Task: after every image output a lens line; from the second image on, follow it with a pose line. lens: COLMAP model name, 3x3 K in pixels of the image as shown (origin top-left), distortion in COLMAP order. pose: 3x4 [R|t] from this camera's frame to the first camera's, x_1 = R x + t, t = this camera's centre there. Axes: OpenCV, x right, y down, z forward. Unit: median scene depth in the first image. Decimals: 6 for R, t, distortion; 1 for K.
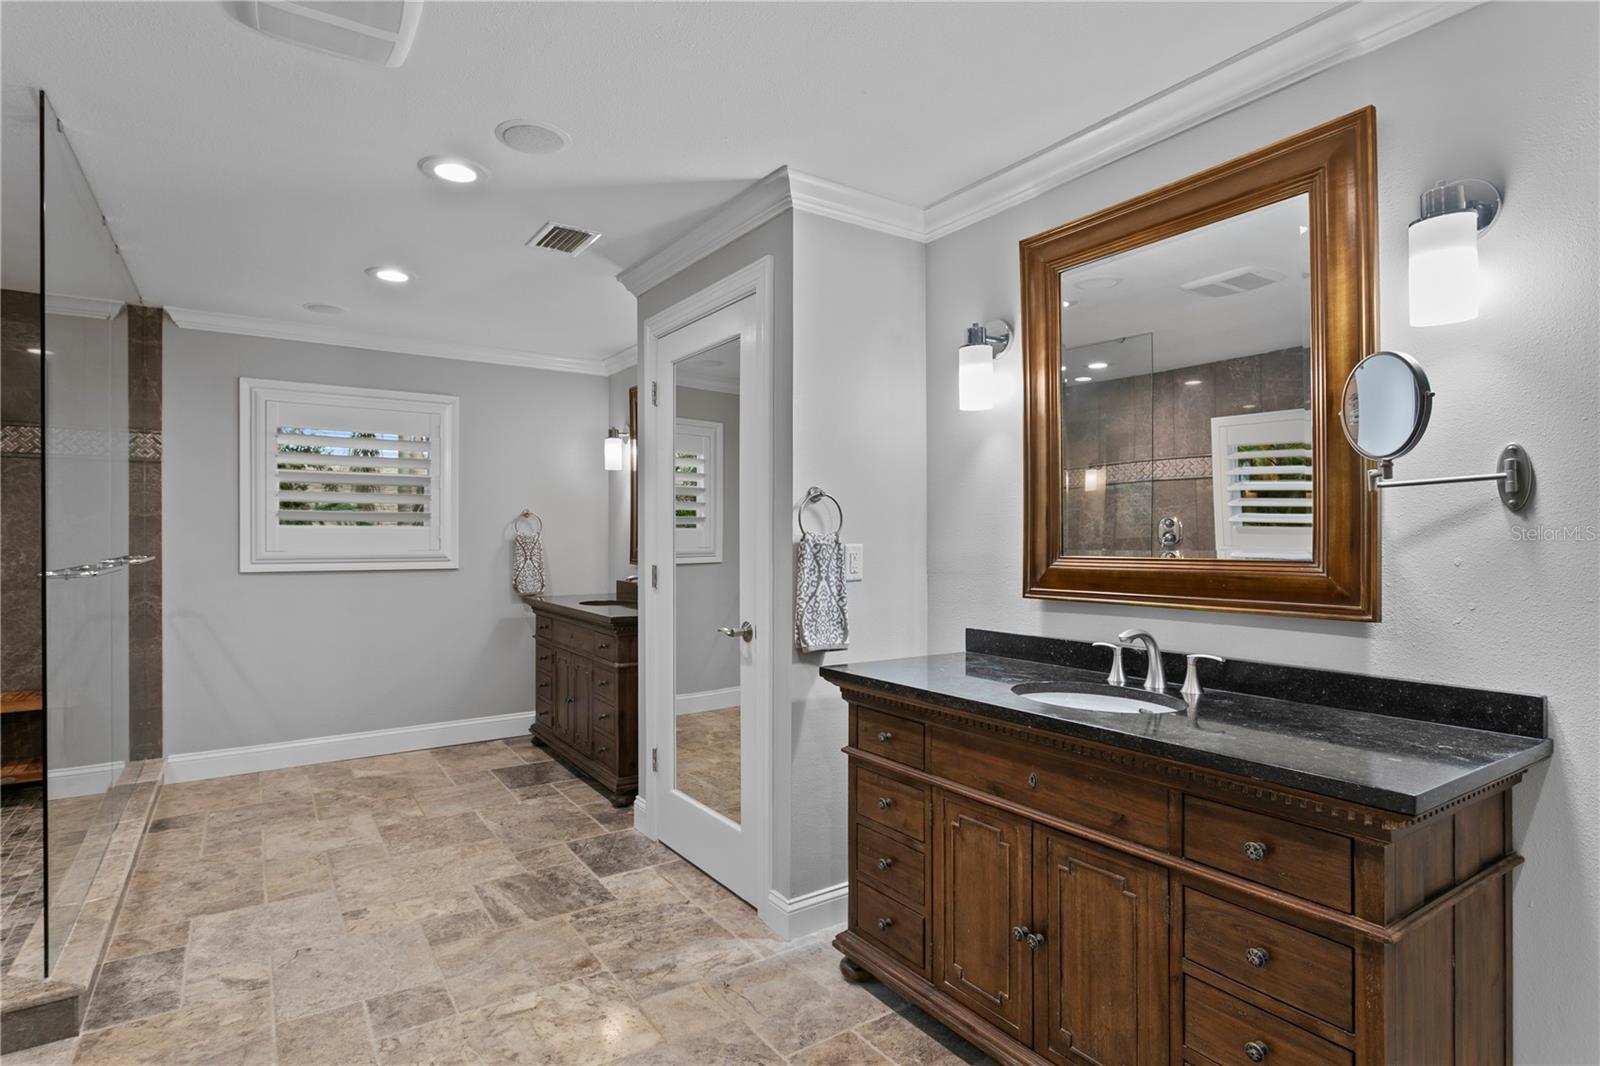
lens RADIAL K [[815.3, 0, 793.6], [0, 815.3, 534.6], [0, 0, 1]] dist [-0.010489, 0.000823]
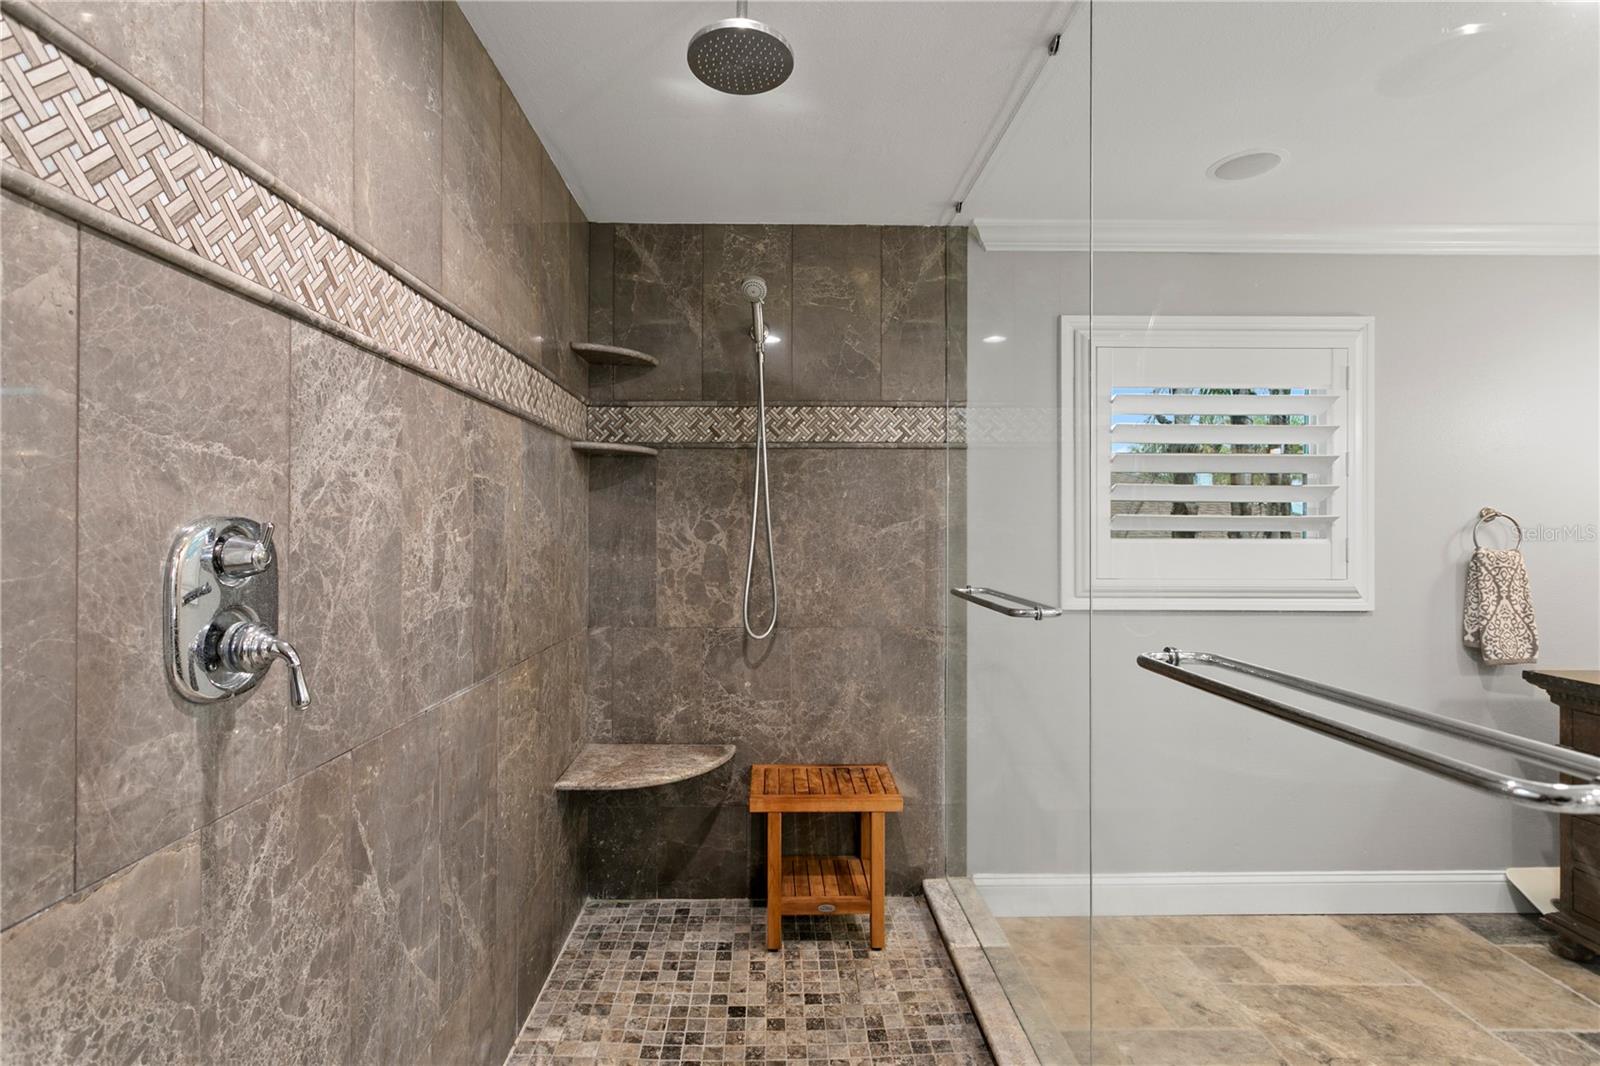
lens RADIAL K [[734.3, 0, 792.4], [0, 734.3, 533.3], [0, 0, 1]] dist [0.002126, 0.000479]
pose [[0.843228, 0.000746, -0.537555, -0.563918], [-0.000636, 1.000000, 0.000390, -0.016559], [0.537556, 0.000013, 0.843228, 0.387523]]
